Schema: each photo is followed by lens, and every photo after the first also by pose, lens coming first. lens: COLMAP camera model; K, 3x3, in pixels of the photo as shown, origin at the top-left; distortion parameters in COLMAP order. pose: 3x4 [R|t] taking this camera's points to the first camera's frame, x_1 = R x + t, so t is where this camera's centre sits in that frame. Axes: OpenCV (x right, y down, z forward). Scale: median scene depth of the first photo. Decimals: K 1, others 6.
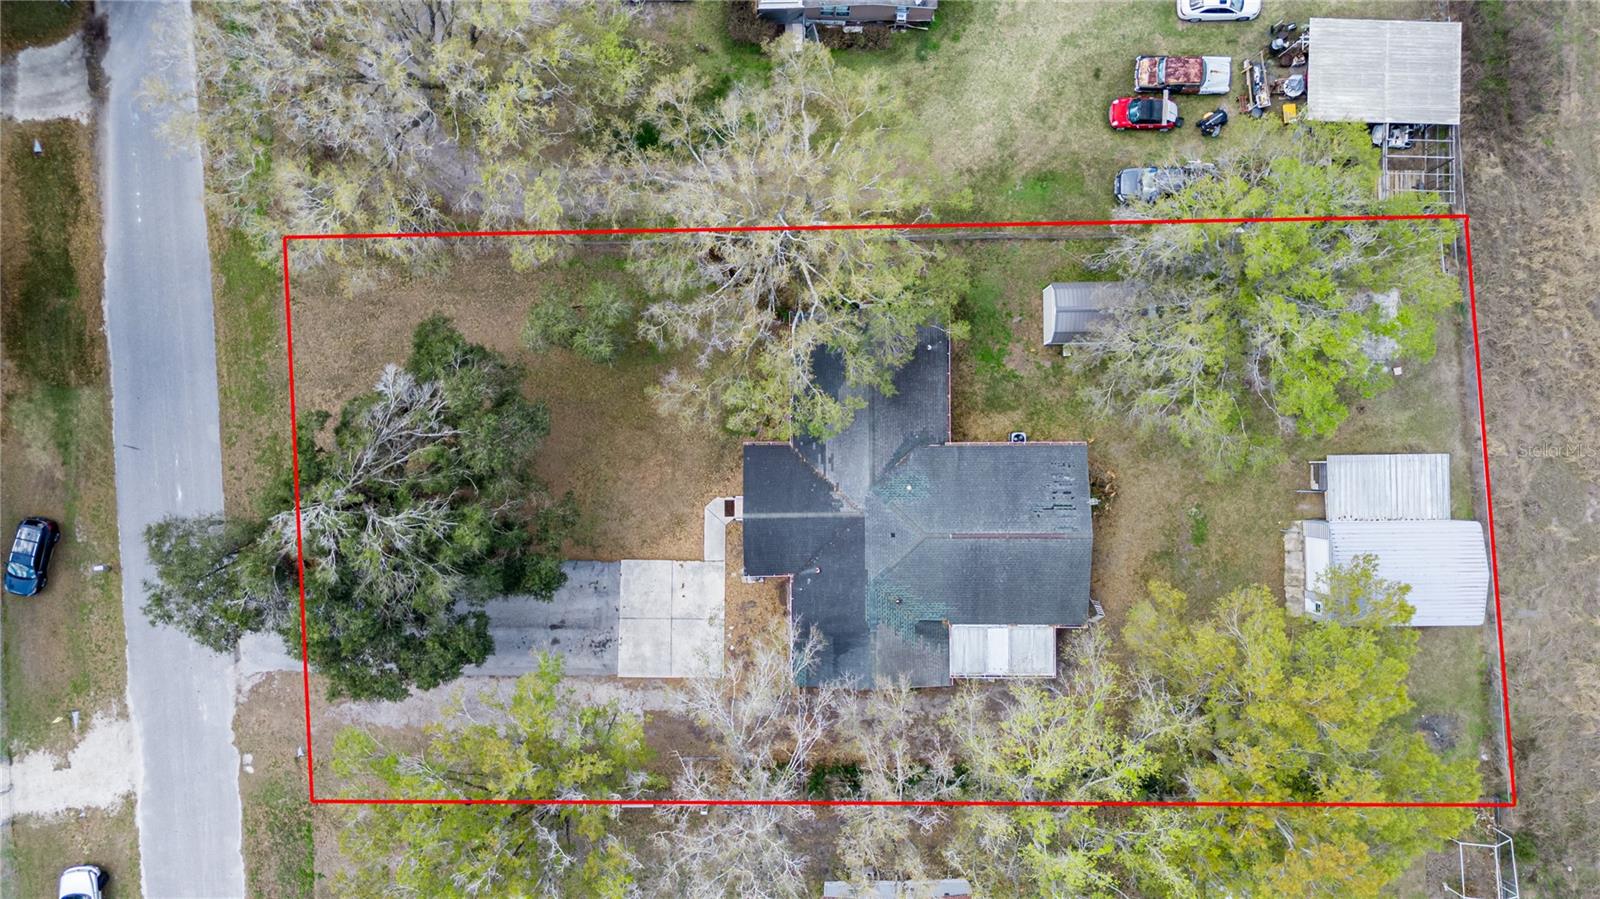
lens RADIAL K [[1122.8, 0, 800.0], [0, 1122.8, 449.5], [0, 0, 1]] dist [0.081592, -0.085599]
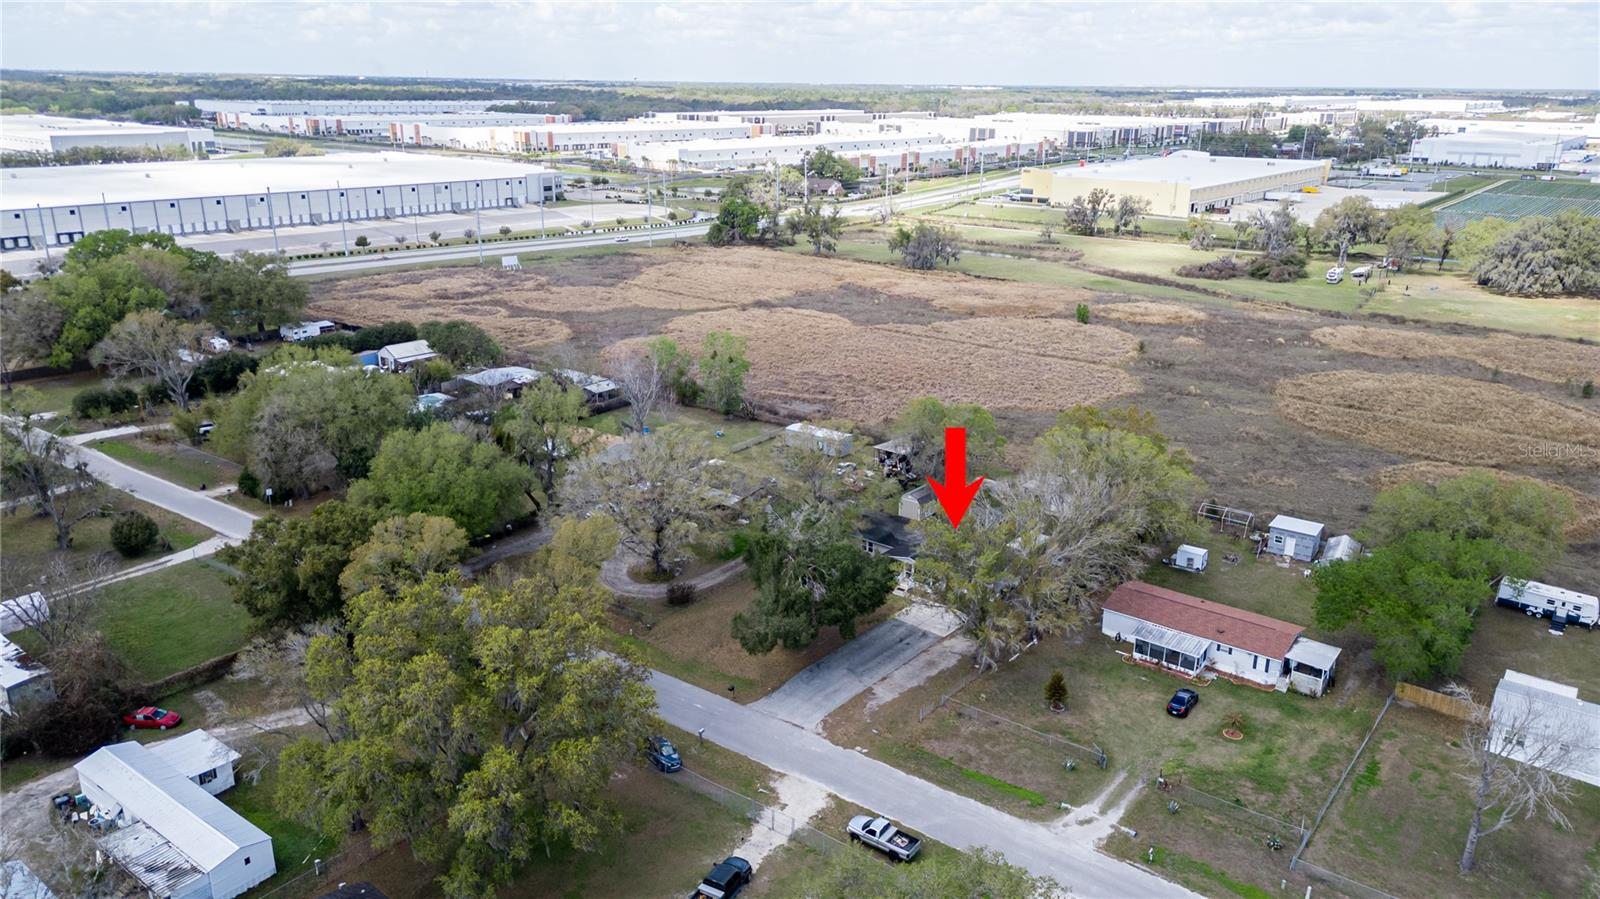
lens RADIAL K [[1122.8, 0, 800.0], [0, 1122.8, 449.5], [0, 0, 1]] dist [0.081592, -0.085599]
pose [[0.629281, -0.229967, 0.742375, -1.541015], [0.776569, 0.223867, -0.588918, 0.995977], [-0.030762, 0.947100, 0.319461, 0.156995]]
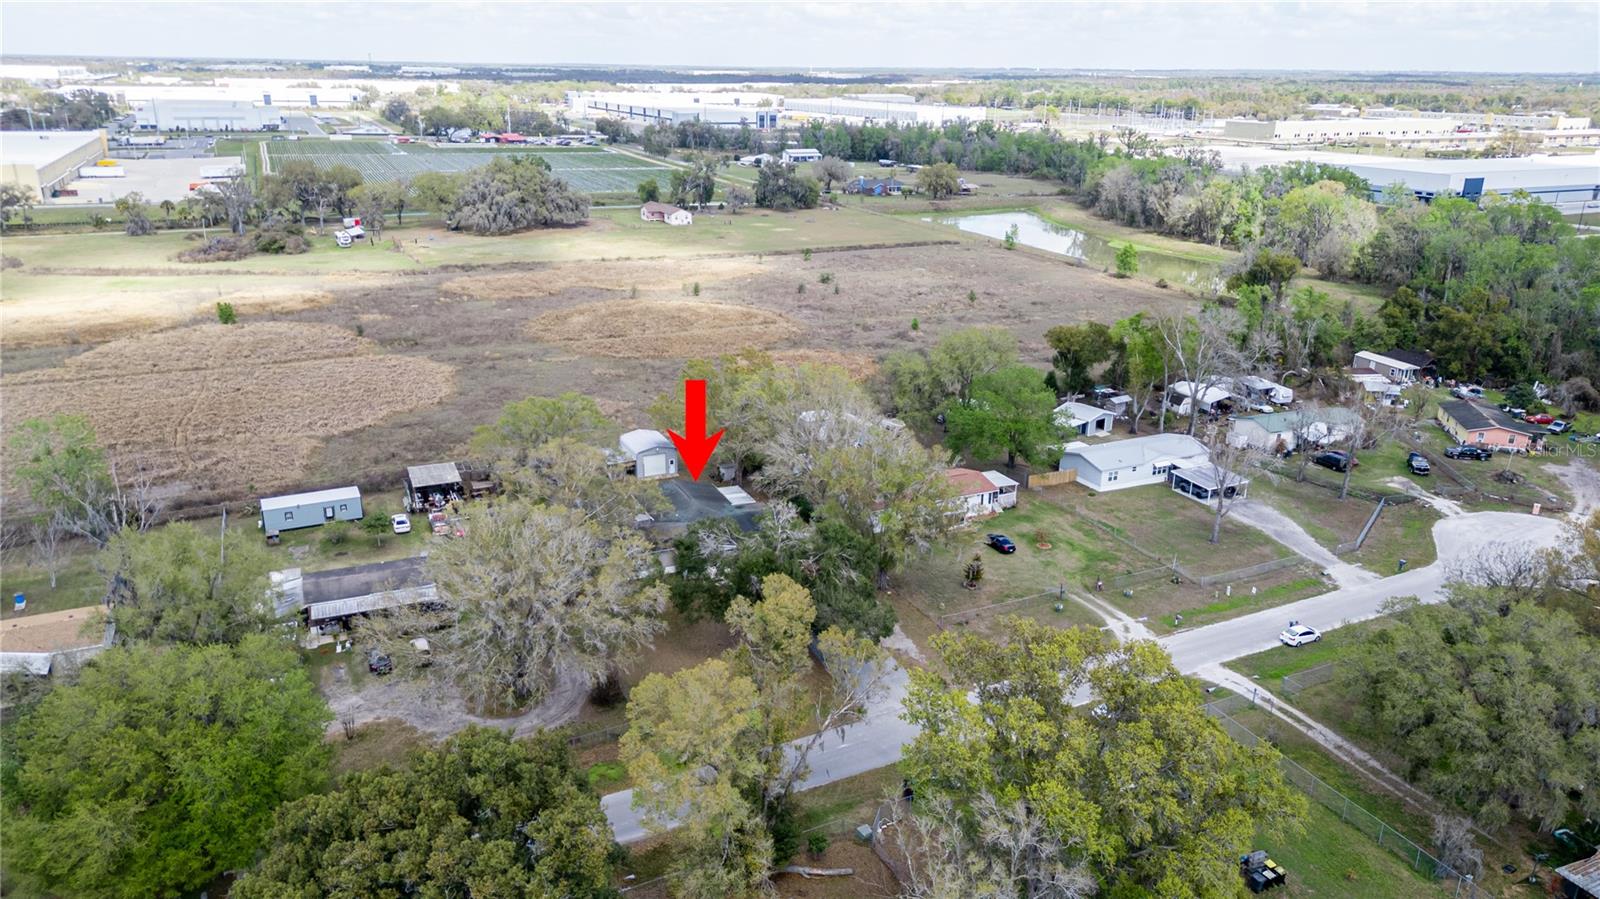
lens RADIAL K [[1122.8, 0, 800.0], [0, 1122.8, 449.5], [0, 0, 1]] dist [0.081592, -0.085599]
pose [[-0.406648, -0.293391, 0.865193, -1.615102], [0.913152, -0.101392, 0.394807, -0.518145], [-0.028109, 0.950601, 0.309141, 0.230520]]
